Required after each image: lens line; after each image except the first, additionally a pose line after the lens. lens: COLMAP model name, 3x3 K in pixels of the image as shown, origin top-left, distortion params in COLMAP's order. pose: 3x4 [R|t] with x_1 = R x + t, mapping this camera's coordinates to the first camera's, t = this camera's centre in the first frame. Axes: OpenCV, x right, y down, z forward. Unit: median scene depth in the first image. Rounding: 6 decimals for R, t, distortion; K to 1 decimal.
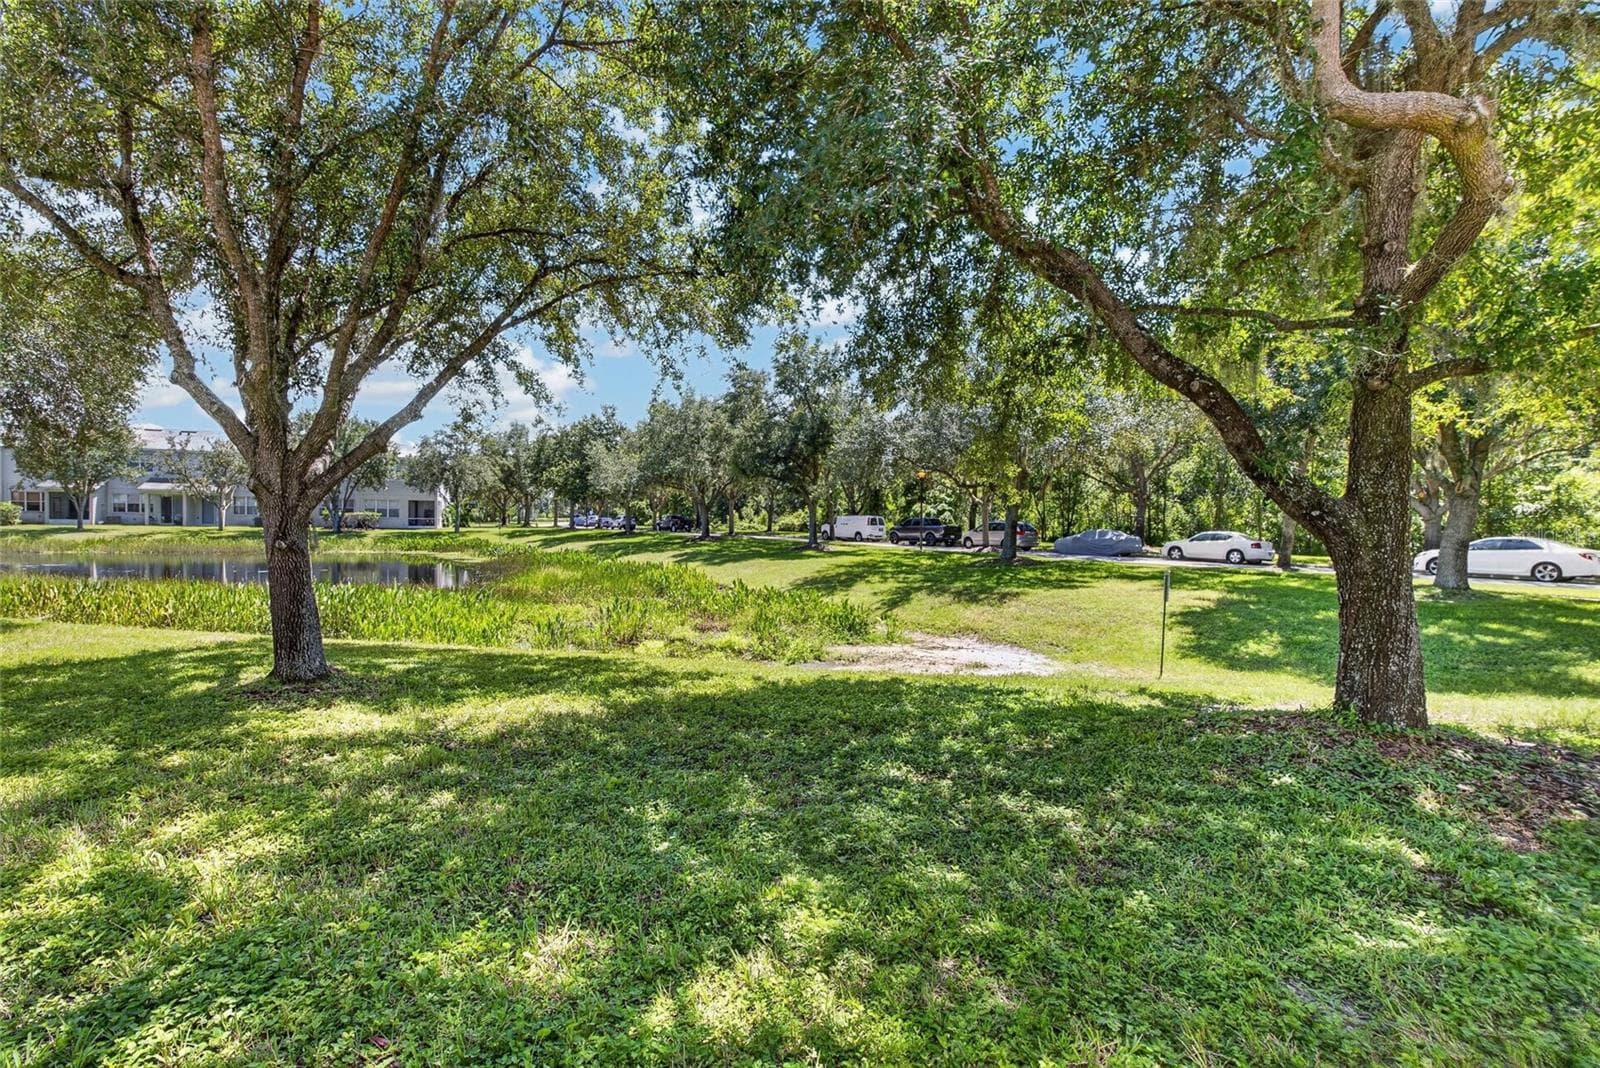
lens RADIAL K [[685.0, 0, 801.3], [0, 685.0, 545.1], [0, 0, 1]] dist [-0.043575, 0.009975]
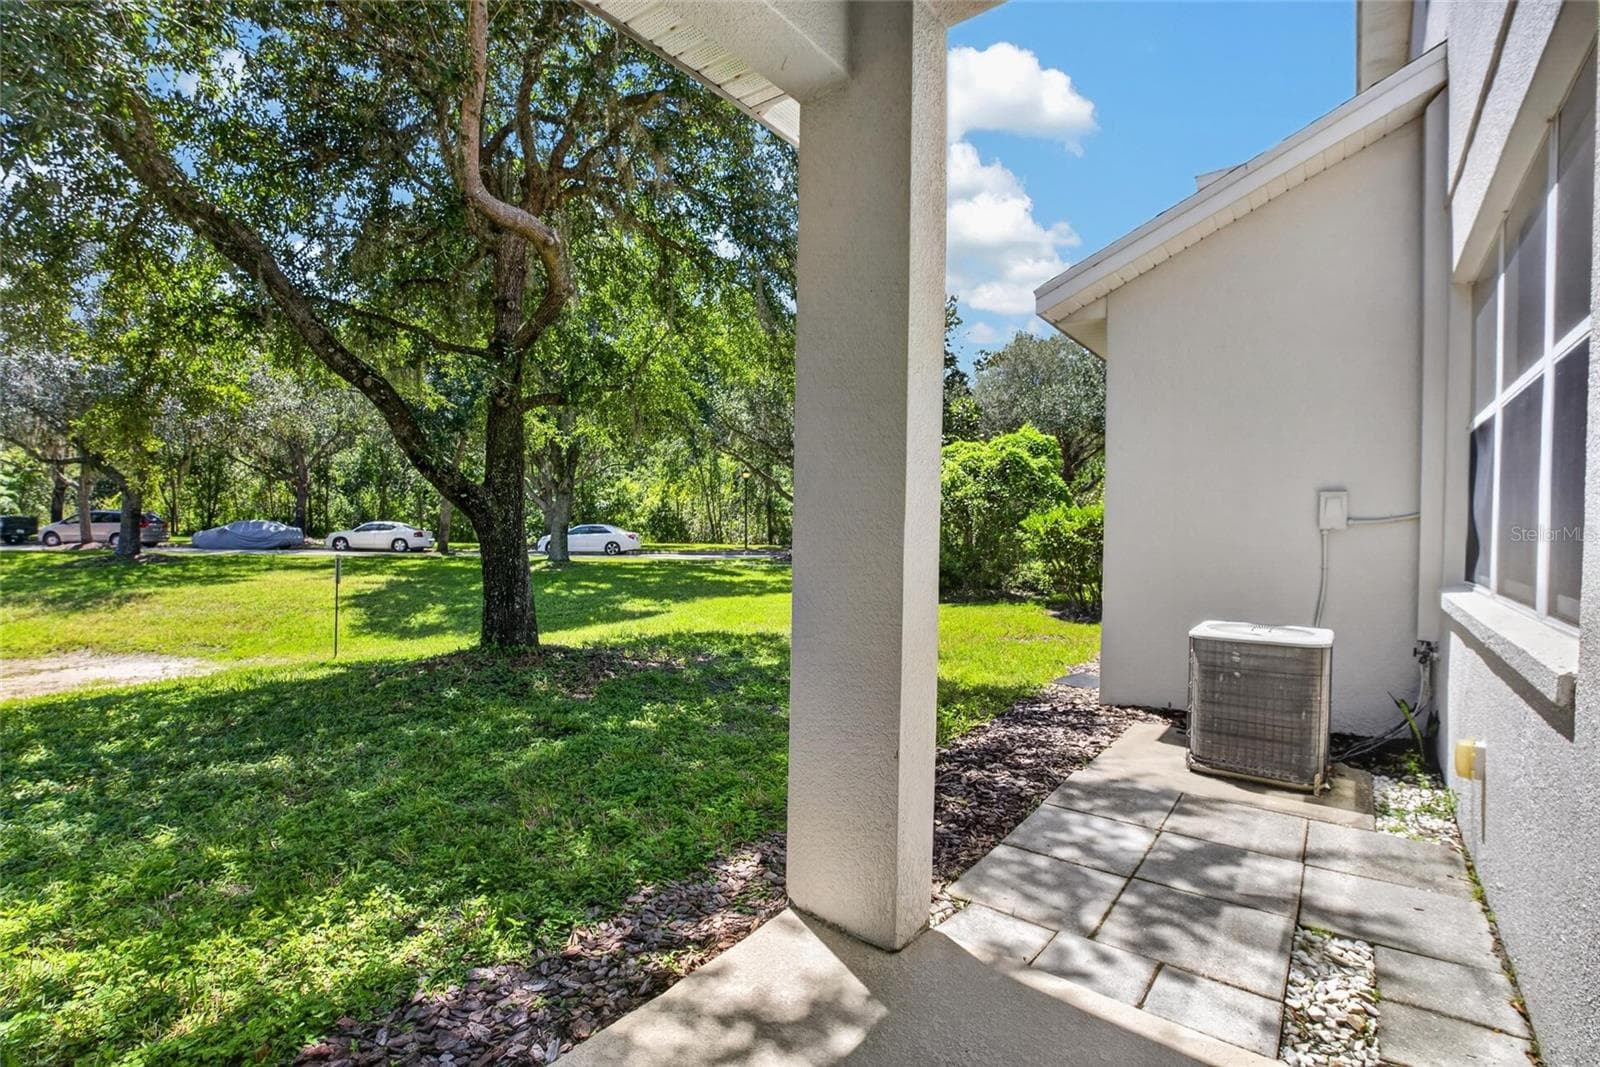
lens RADIAL K [[712.6, 0, 793.3], [0, 712.6, 534.3], [0, 0, 1]] dist [-0.047720, 0.011956]
pose [[0.465745, -0.016401, 0.884767, -0.073248], [0.025992, 0.999650, 0.004848, 0.018285], [-0.884537, 0.020739, 0.466008, -0.100426]]
